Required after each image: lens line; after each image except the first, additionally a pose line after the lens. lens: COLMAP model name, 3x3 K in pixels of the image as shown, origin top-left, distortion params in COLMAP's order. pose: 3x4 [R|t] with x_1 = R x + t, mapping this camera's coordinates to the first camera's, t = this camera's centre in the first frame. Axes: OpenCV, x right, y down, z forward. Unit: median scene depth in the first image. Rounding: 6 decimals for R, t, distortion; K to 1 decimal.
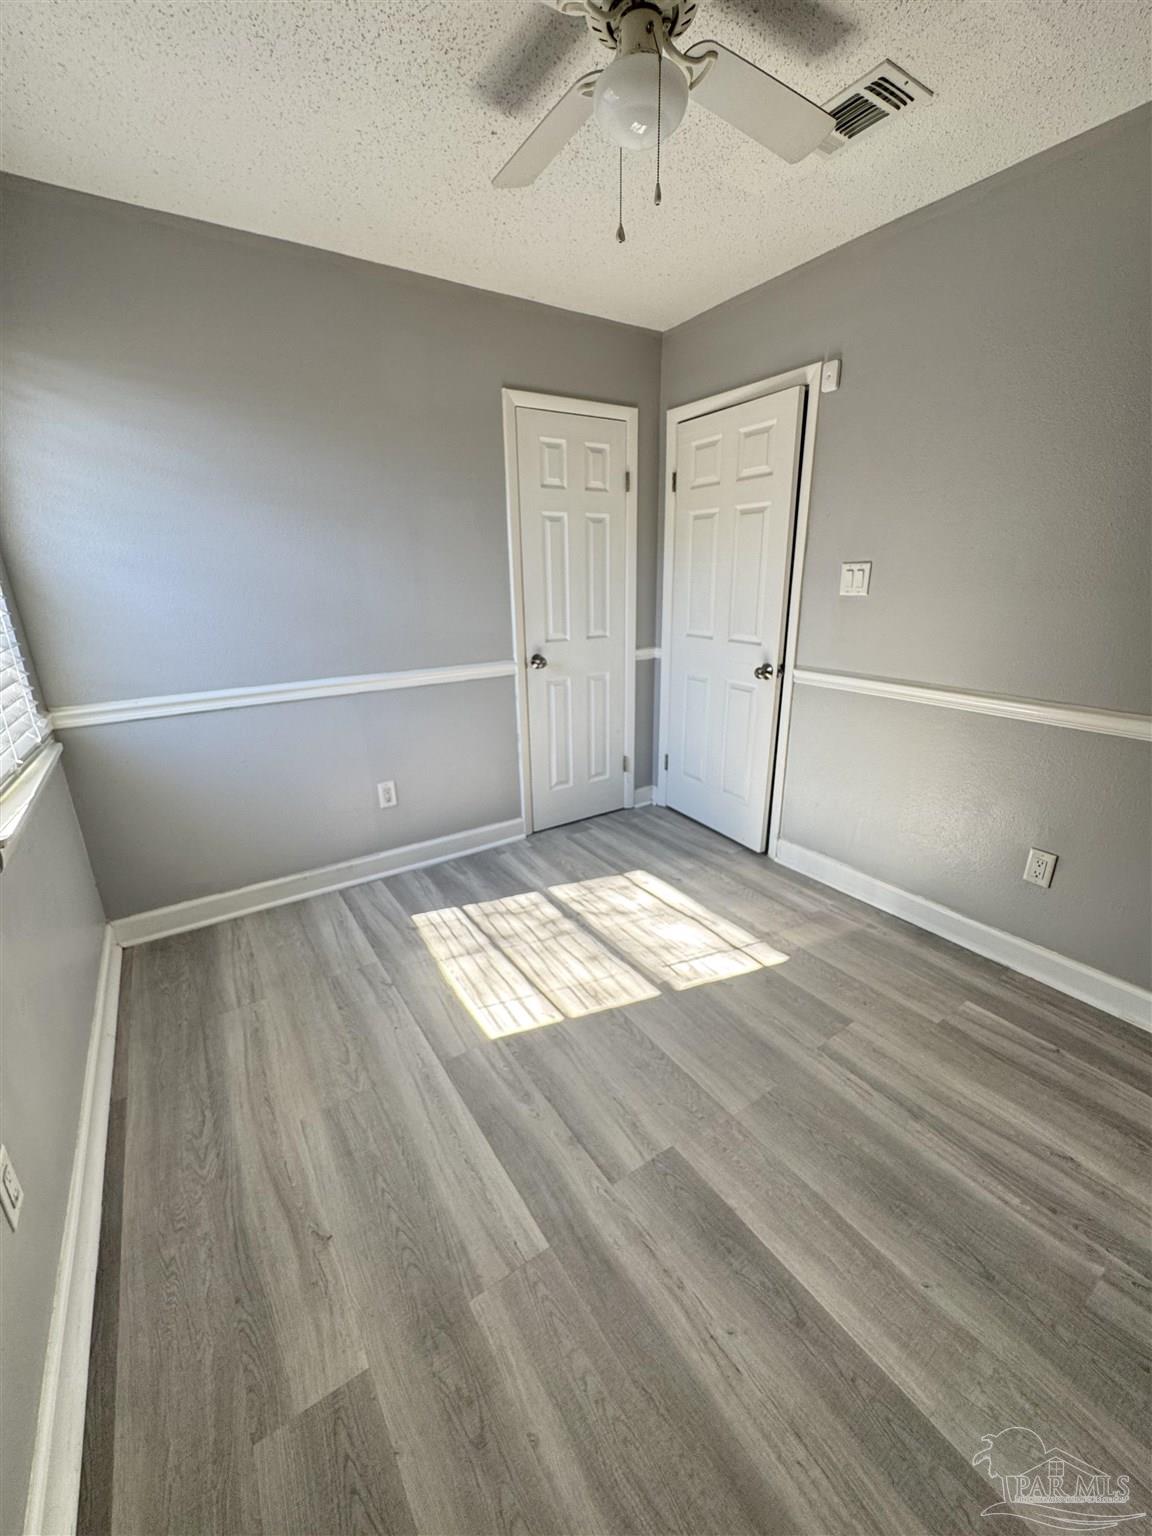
lens RADIAL K [[612.2, 0, 577.6], [0, 612.2, 764.6], [0, 0, 1]] dist [-0.003858, -0.000128]
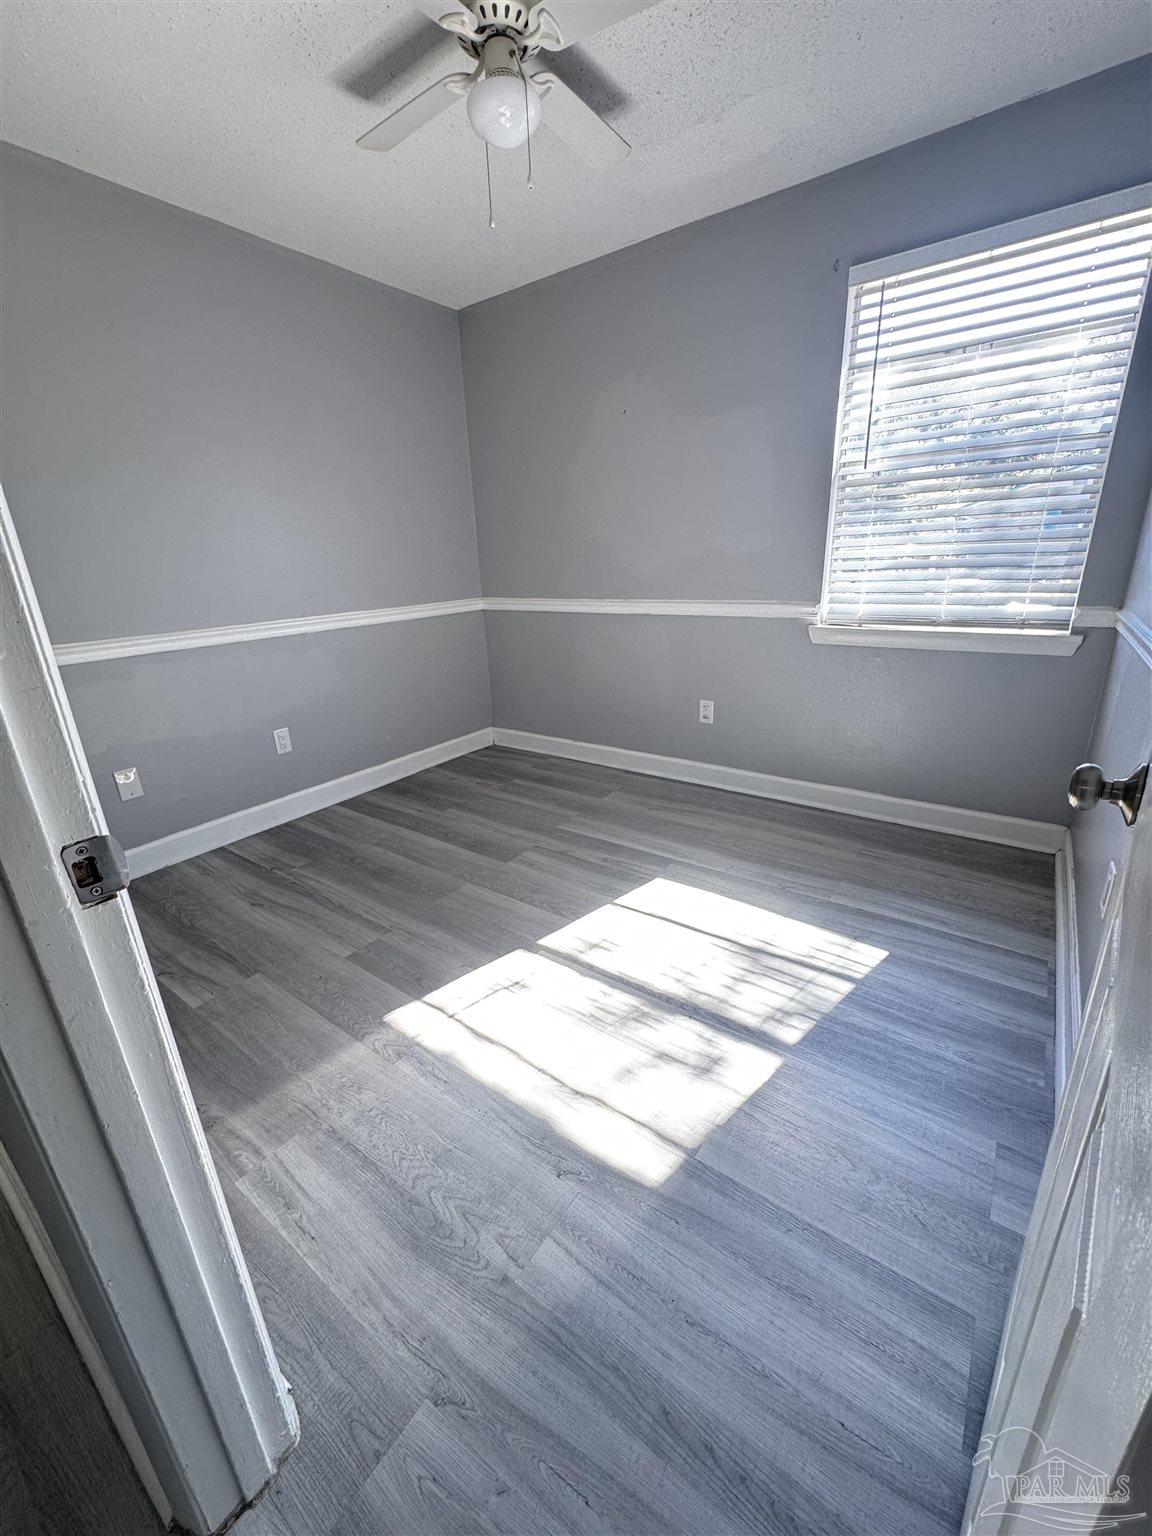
lens RADIAL K [[612.2, 0, 577.6], [0, 612.2, 764.6], [0, 0, 1]] dist [-0.003858, -0.000128]
pose [[-0.935388, 0.161578, -0.314550, 0.370138], [-0.056297, 0.810120, 0.583555, -0.462570], [0.349113, 0.563558, -0.748680, 1.768300]]
